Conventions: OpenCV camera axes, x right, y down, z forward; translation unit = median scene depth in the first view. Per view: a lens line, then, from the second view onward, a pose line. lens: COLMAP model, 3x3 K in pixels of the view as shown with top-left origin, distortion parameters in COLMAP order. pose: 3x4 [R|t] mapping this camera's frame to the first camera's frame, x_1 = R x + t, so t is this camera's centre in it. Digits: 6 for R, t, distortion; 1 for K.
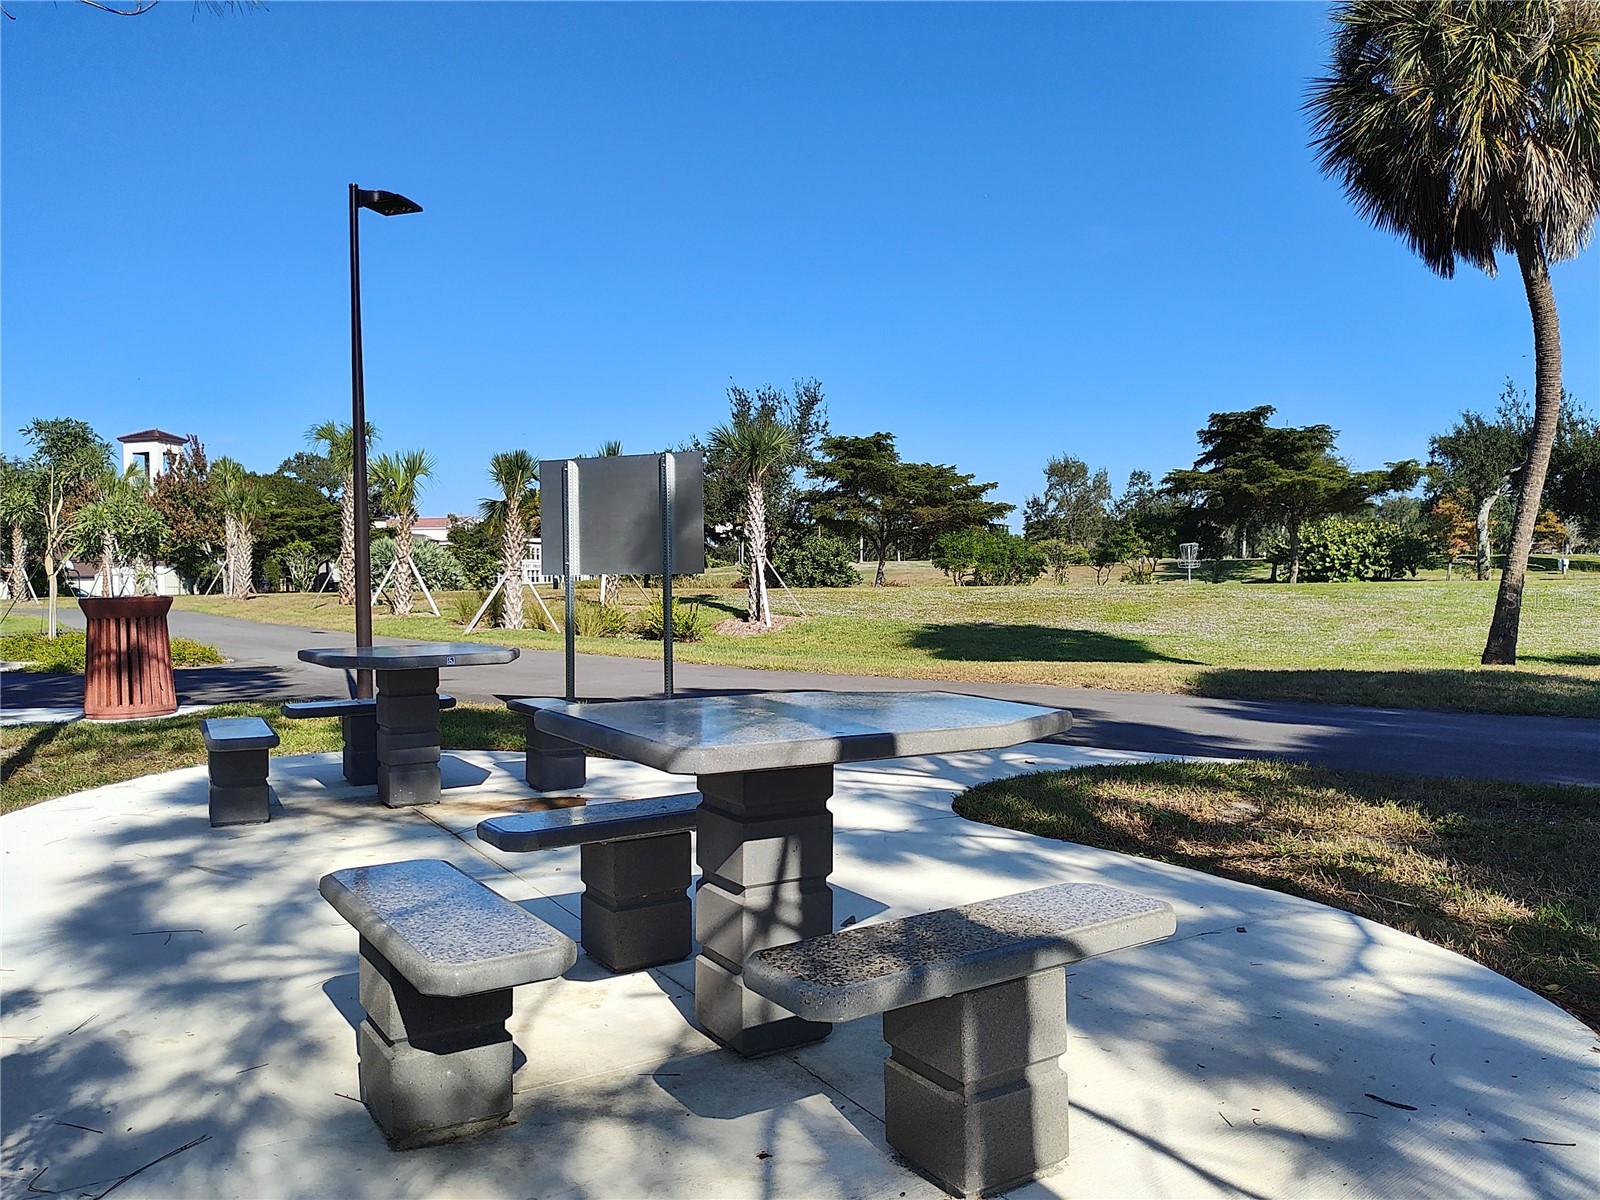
lens RADIAL K [[1245.7, 0, 800.0], [0, 1245.7, 600.0], [0, 0, 1]] dist [0.000378, -0.002896]
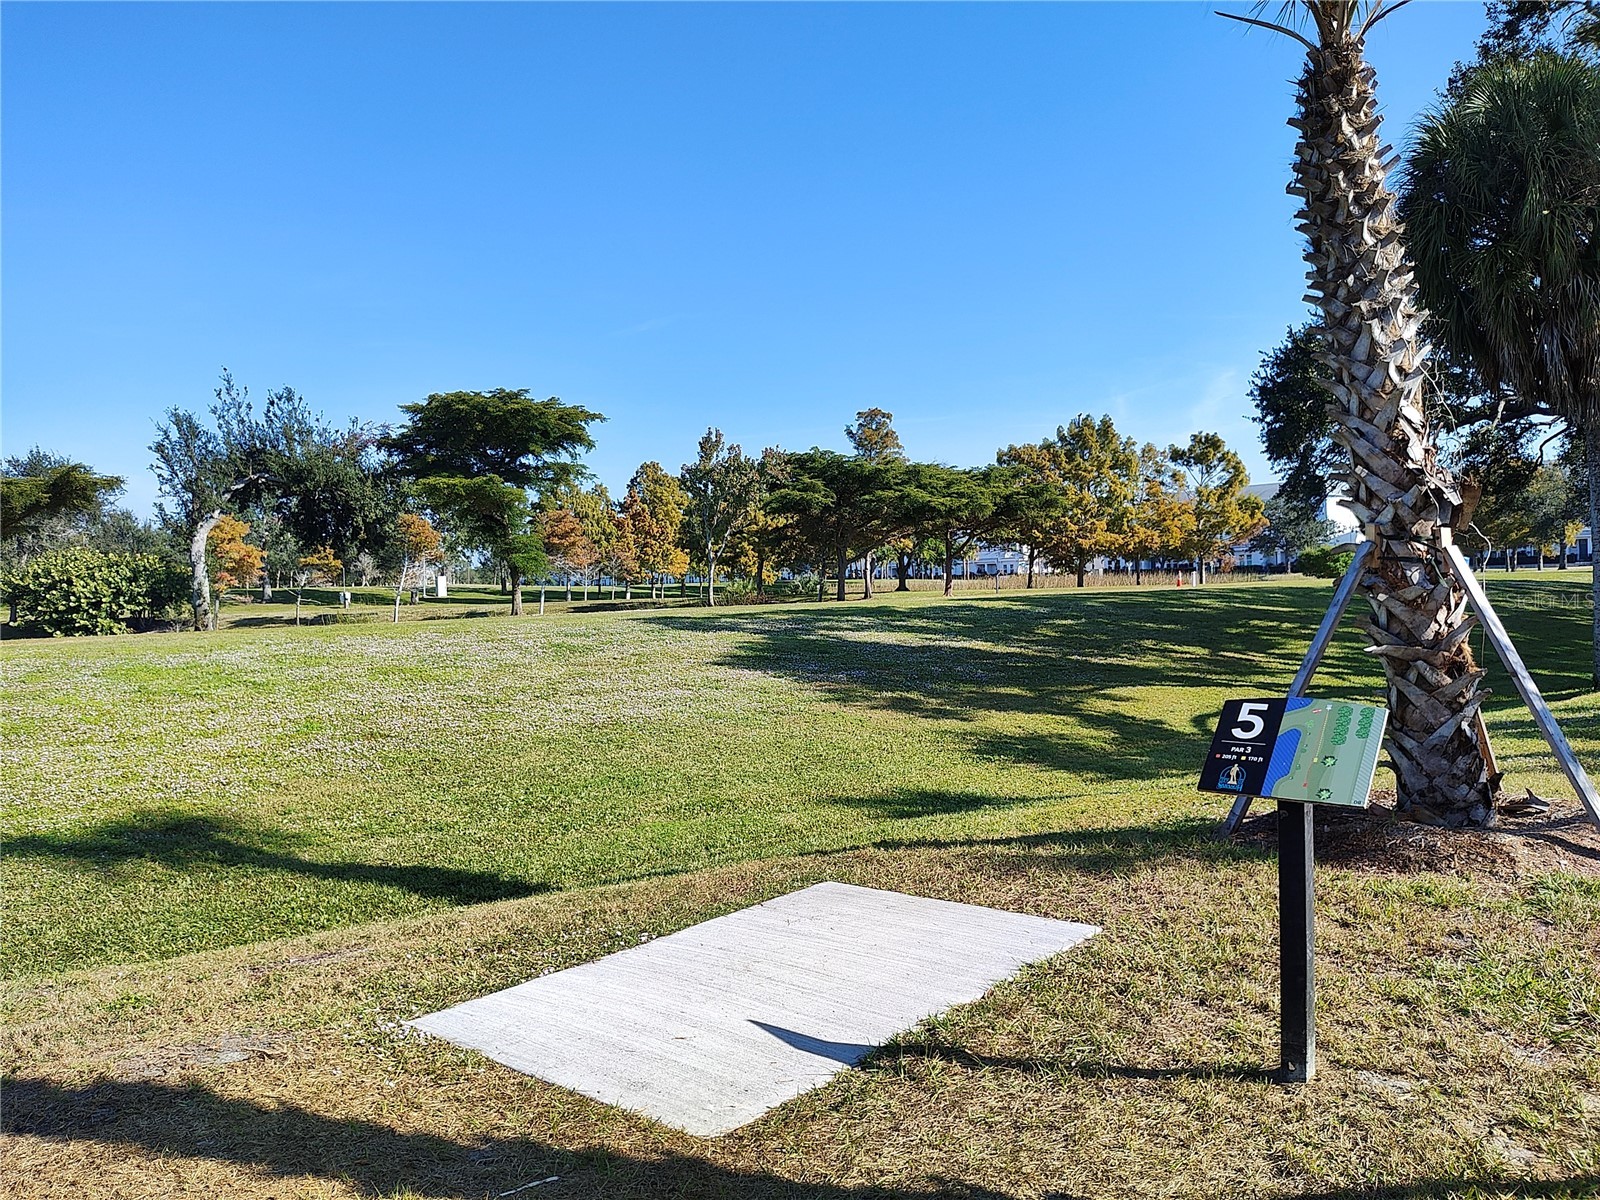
lens RADIAL K [[1245.7, 0, 800.0], [0, 1245.7, 600.0], [0, 0, 1]] dist [0.000378, -0.002896]
pose [[0.639139, -0.020630, 0.768815, 0.104483], [0.040128, 0.999173, -0.006548, -0.007077], [-0.768044, 0.035036, 0.639438, 0.119279]]
